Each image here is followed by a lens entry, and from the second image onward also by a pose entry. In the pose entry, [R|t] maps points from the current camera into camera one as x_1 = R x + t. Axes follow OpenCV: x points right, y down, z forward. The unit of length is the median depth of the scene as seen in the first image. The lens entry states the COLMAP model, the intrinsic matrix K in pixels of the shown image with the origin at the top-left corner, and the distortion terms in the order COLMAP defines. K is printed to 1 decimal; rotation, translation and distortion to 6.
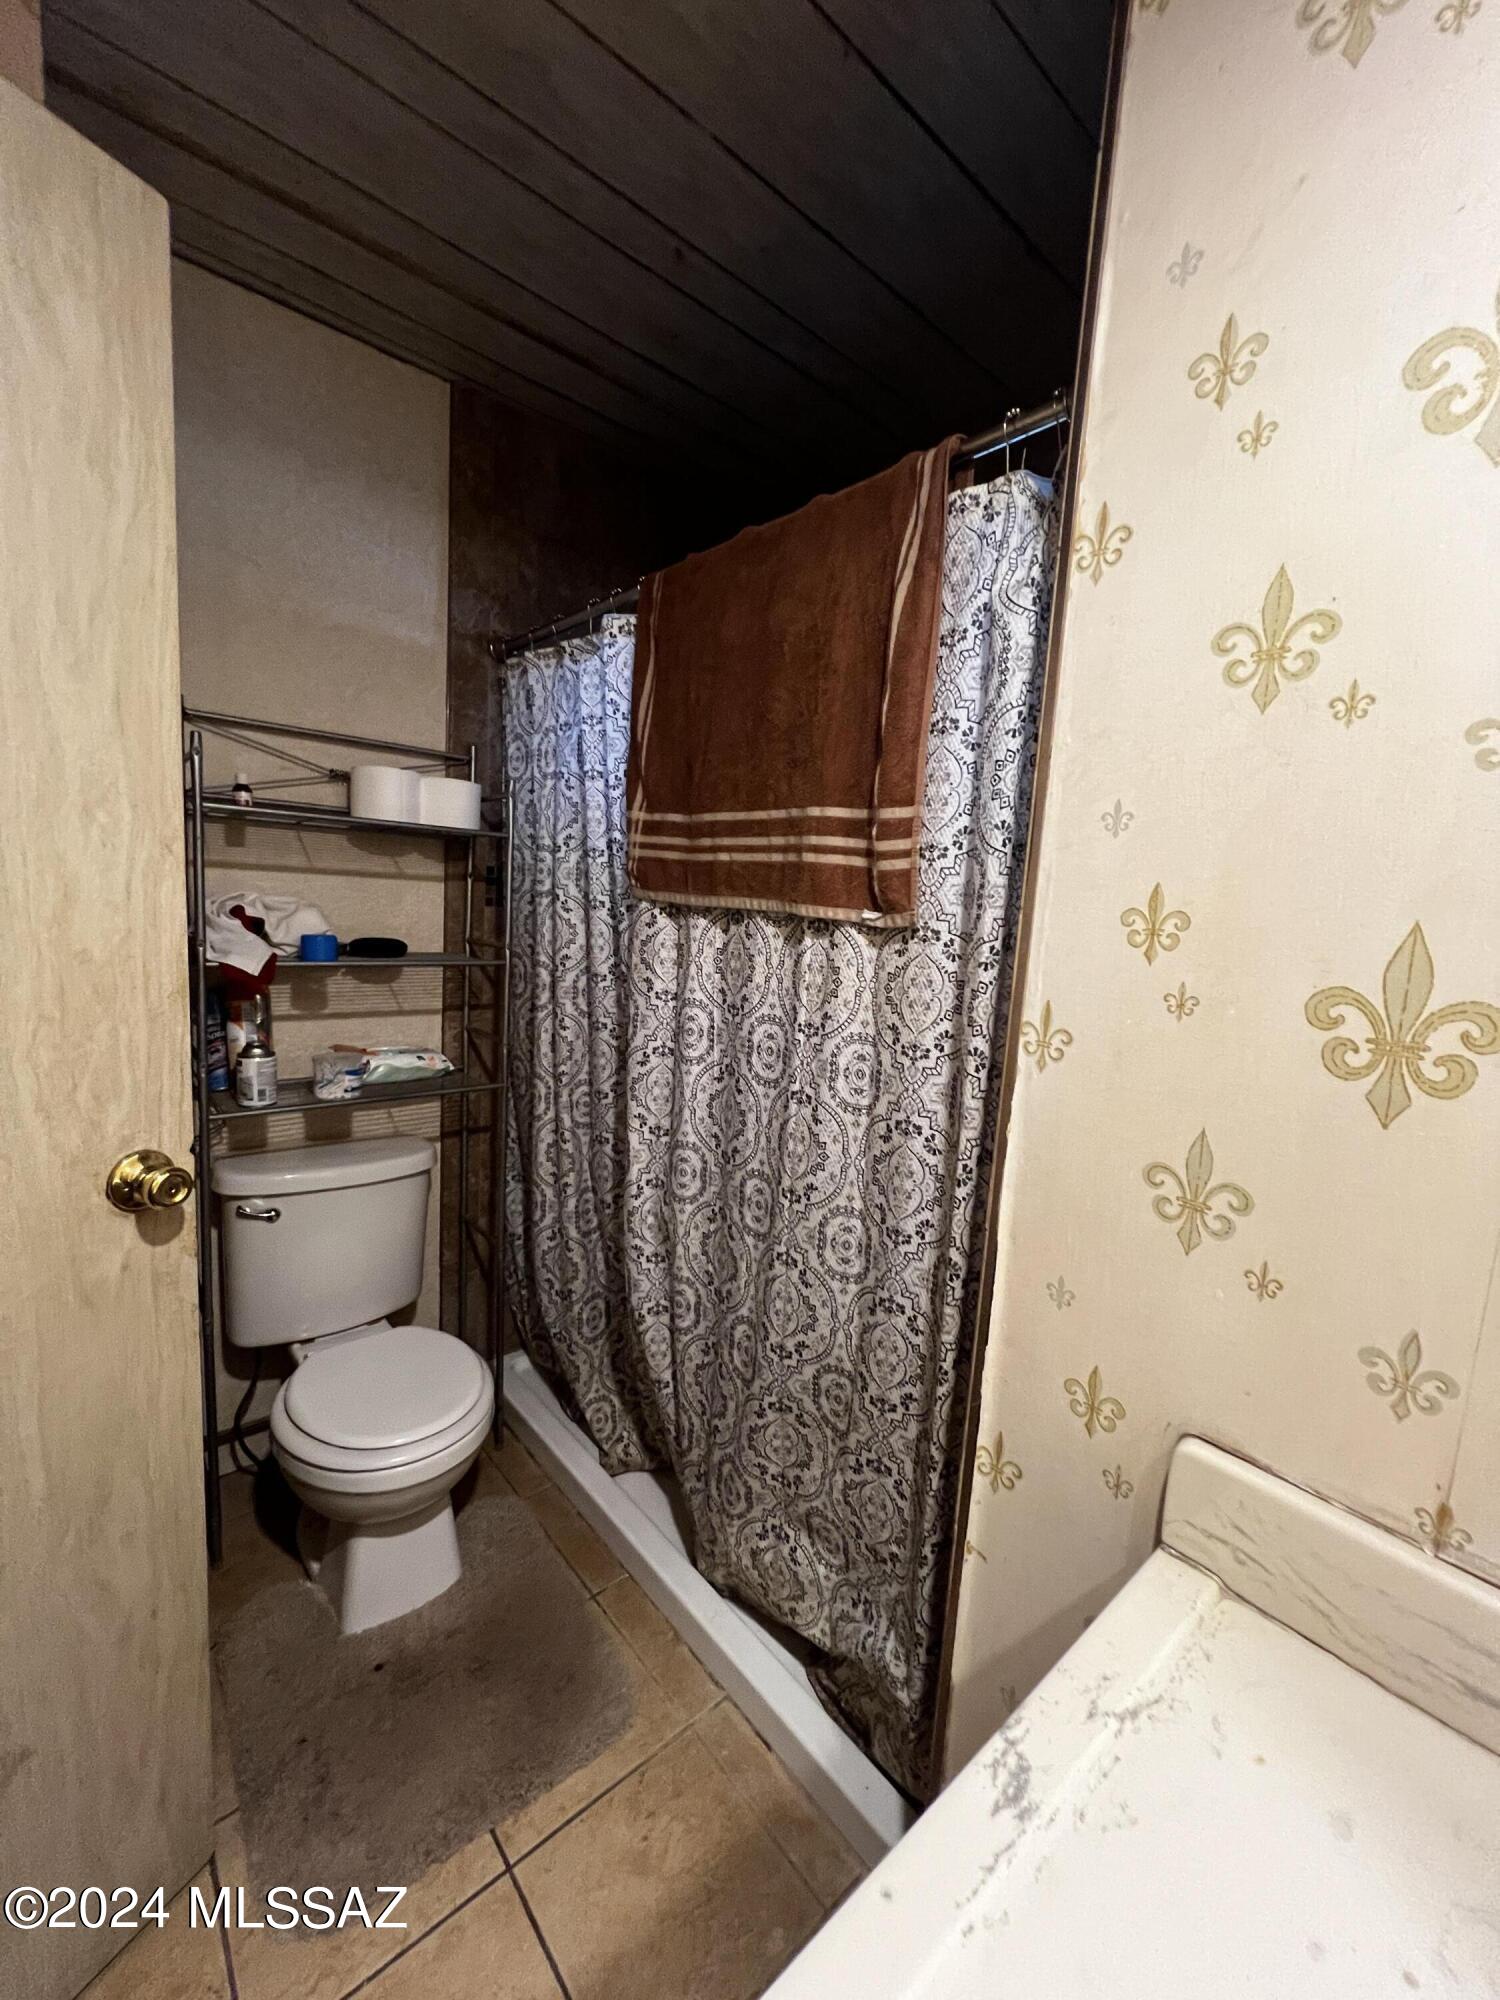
lens RADIAL K [[801.8, 0, 751.0], [0, 801.8, 997.9], [0, 0, 1]] dist [0.003033, -0.000509]
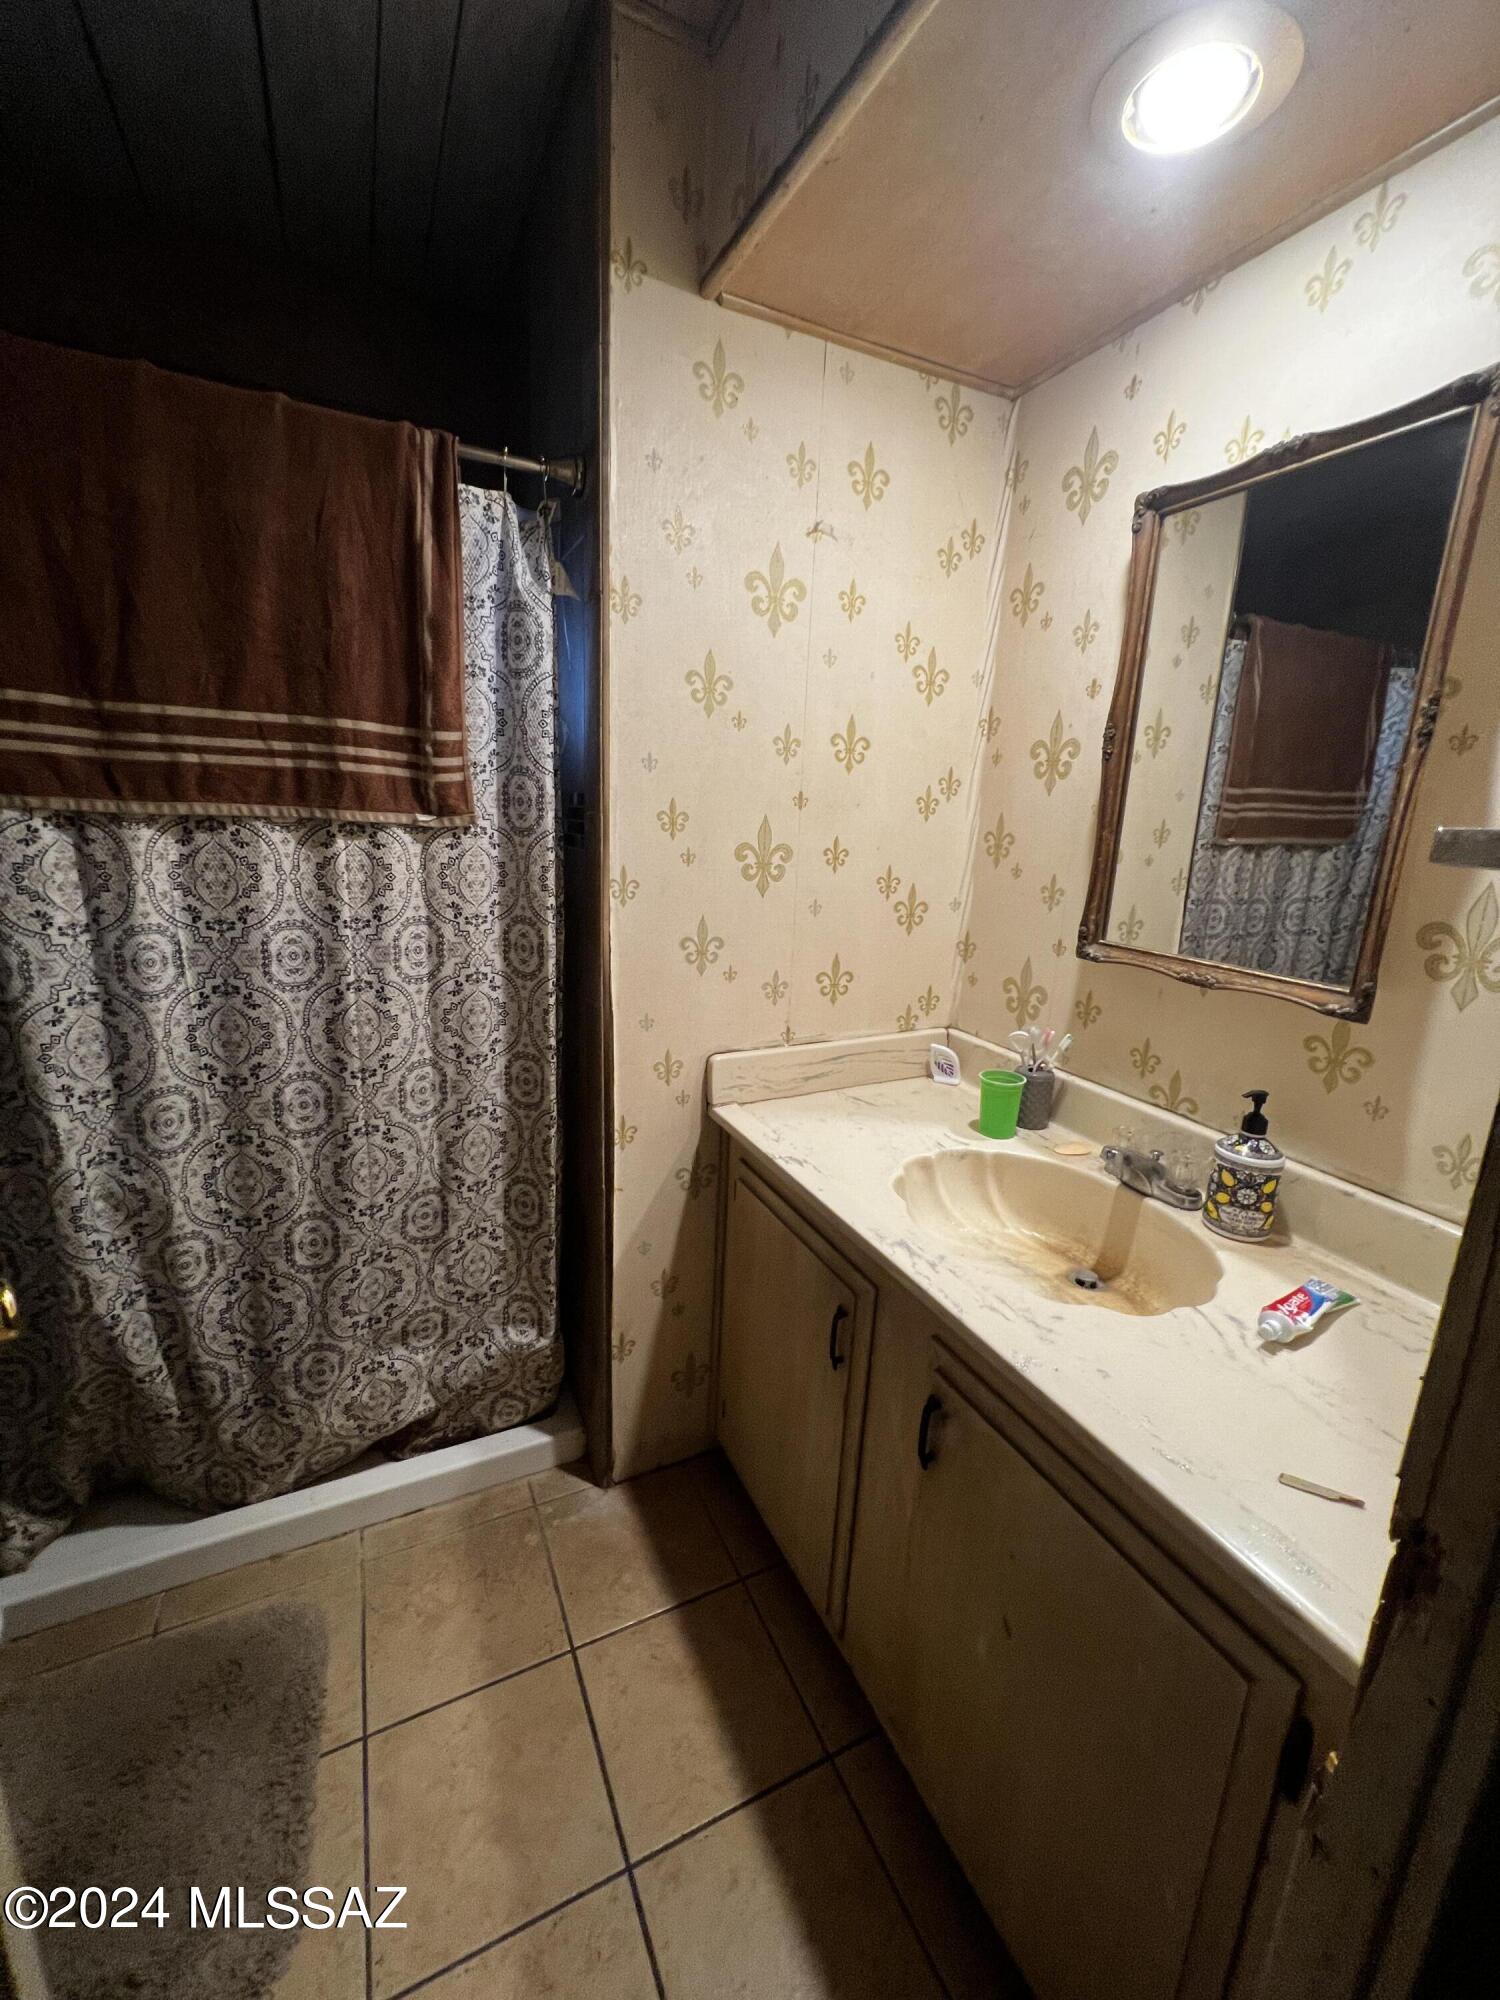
lens RADIAL K [[814.3, 0, 751.5], [0, 814.3, 998.2], [0, 0, 1]] dist [0.003331, 0.000448]
pose [[0.264673, -0.270677, 0.925571, -0.887864], [0.097949, 0.962381, 0.253432, -0.097766], [-0.959351, 0.023582, 0.281229, 0.164005]]
